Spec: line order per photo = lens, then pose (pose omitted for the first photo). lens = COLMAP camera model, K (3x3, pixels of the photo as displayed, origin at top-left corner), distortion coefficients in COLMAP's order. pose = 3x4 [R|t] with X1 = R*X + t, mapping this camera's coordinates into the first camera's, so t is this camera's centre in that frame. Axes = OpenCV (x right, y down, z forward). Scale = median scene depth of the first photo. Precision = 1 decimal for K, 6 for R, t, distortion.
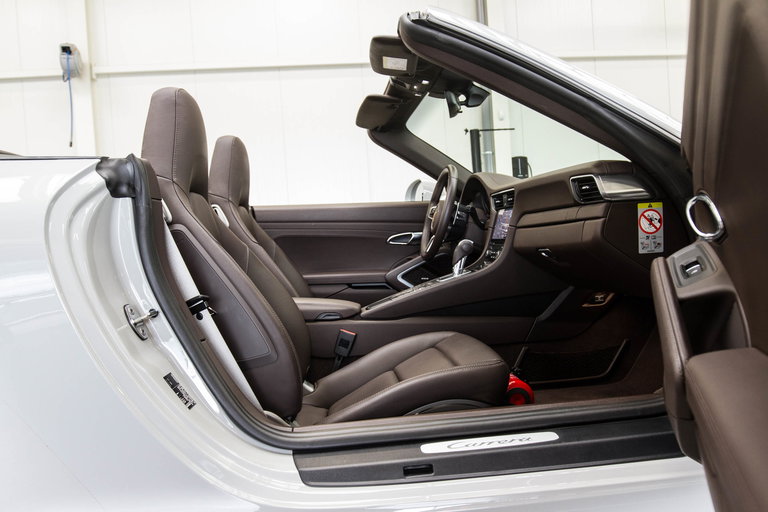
lens RADIAL K [[572.1, 0, 384.0], [0, 572.1, 256.0], [0, 0, 1]] dist [-0.027085, -0.000617]
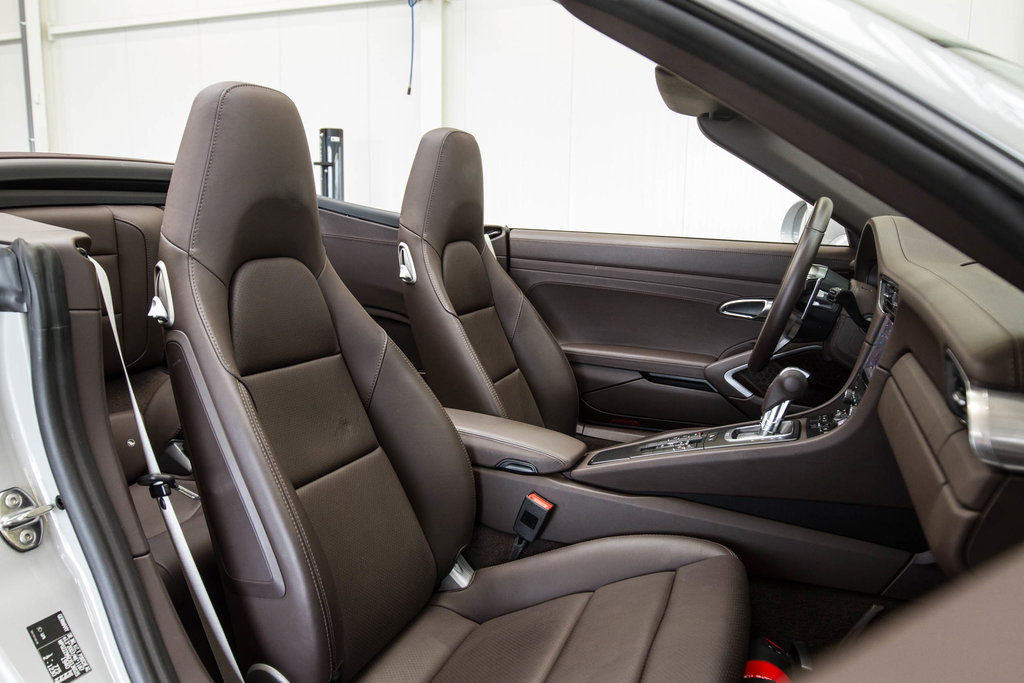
lens RADIAL K [[762.7, 0, 512.0], [0, 762.7, 341.5], [0, 0, 1]] dist [-0.027085, -0.000617]
pose [[0.898106, 0.148114, -0.414087, 0.192918], [-0.087052, 0.982821, 0.162739, -0.138775], [0.431078, -0.110109, 0.895571, 0.295421]]
